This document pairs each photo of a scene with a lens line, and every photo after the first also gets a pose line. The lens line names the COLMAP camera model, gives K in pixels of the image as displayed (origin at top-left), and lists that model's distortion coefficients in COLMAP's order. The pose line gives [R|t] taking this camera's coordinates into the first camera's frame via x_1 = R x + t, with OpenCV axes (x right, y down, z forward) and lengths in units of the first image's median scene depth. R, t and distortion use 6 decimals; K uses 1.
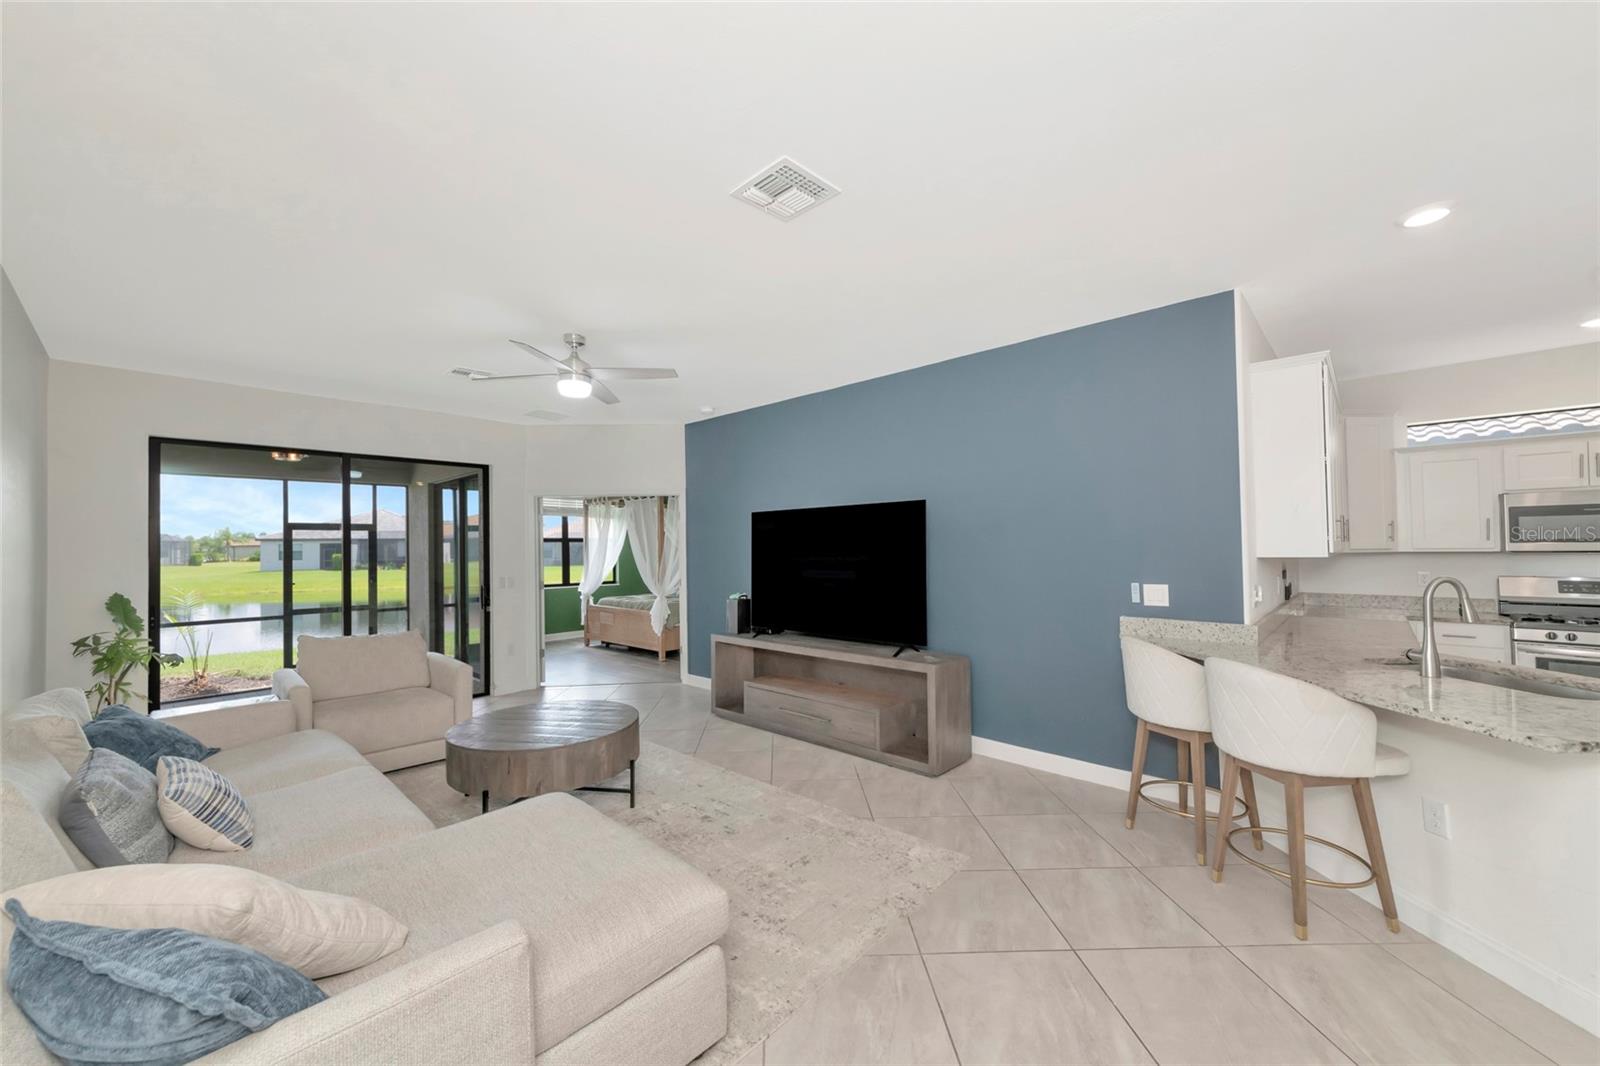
lens RADIAL K [[607.9, 0, 793.4], [0, 607.9, 541.8], [0, 0, 1]] dist [0.013309, -0.001253]
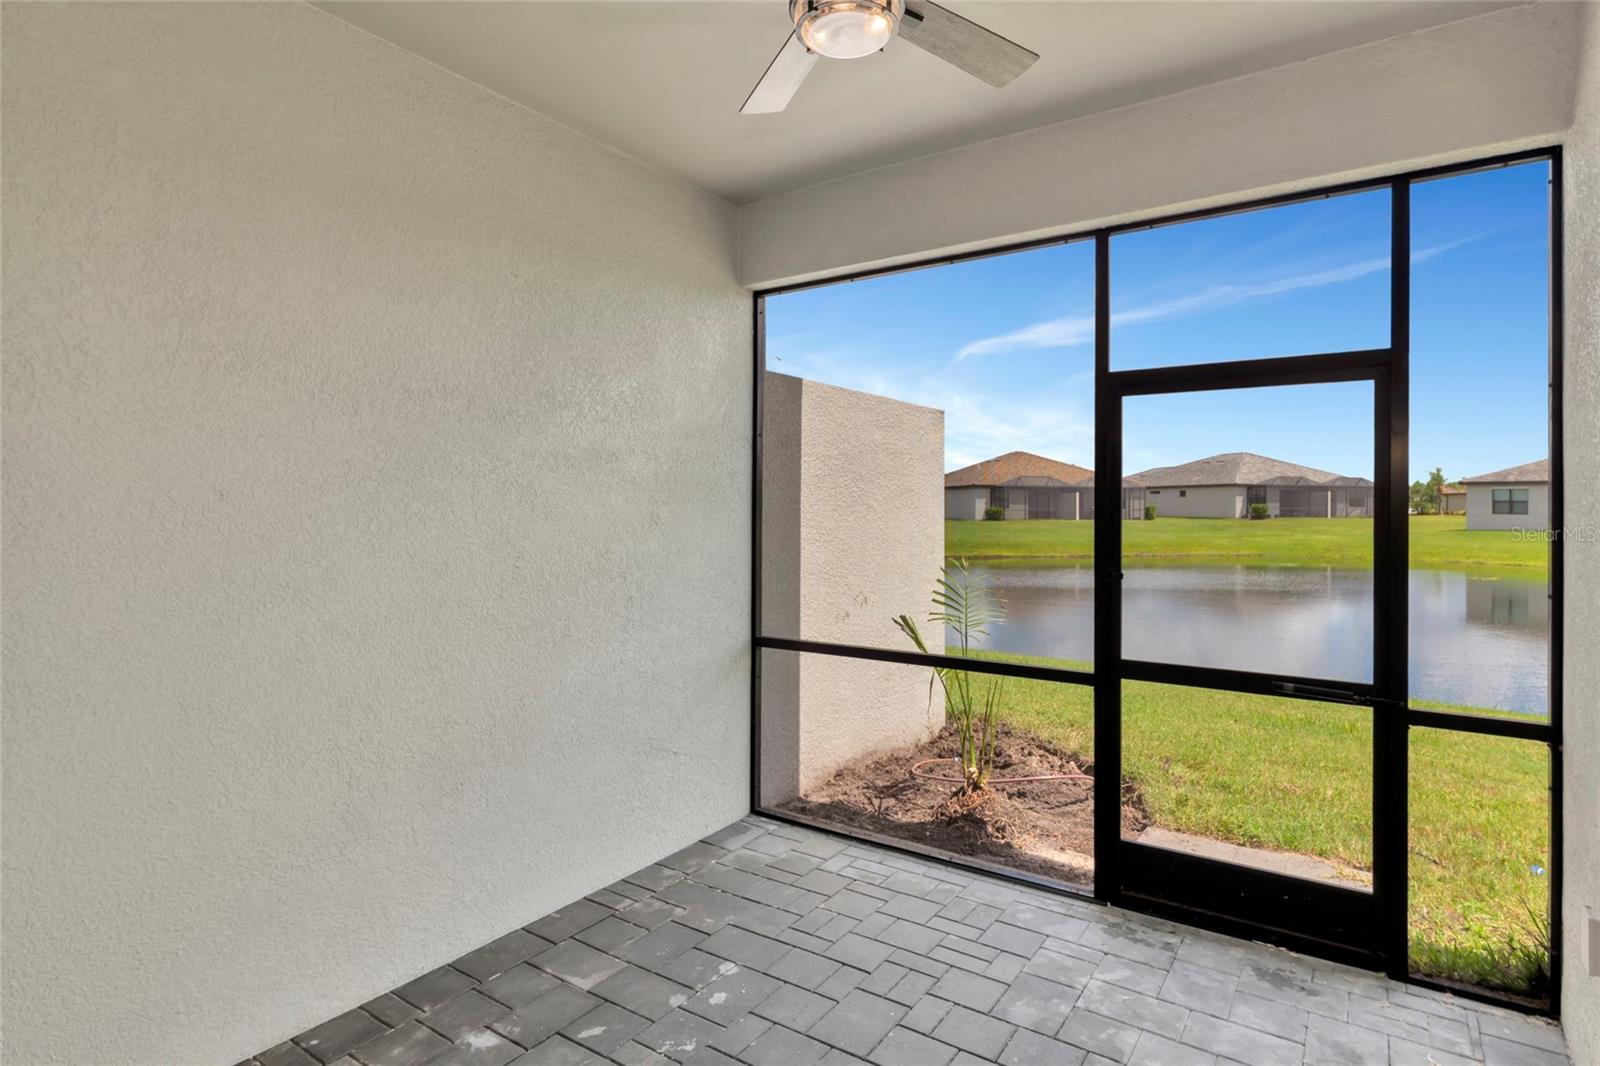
lens RADIAL K [[845.8, 0, 803.8], [0, 845.8, 519.4], [0, 0, 1]] dist [0.006125, 0.003515]
pose [[0.169079, 0.030076, -0.985143, -0.748438], [0.004186, 0.999503, 0.031233, 0.047892], [0.985594, -0.009405, 0.168869, 1.345417]]
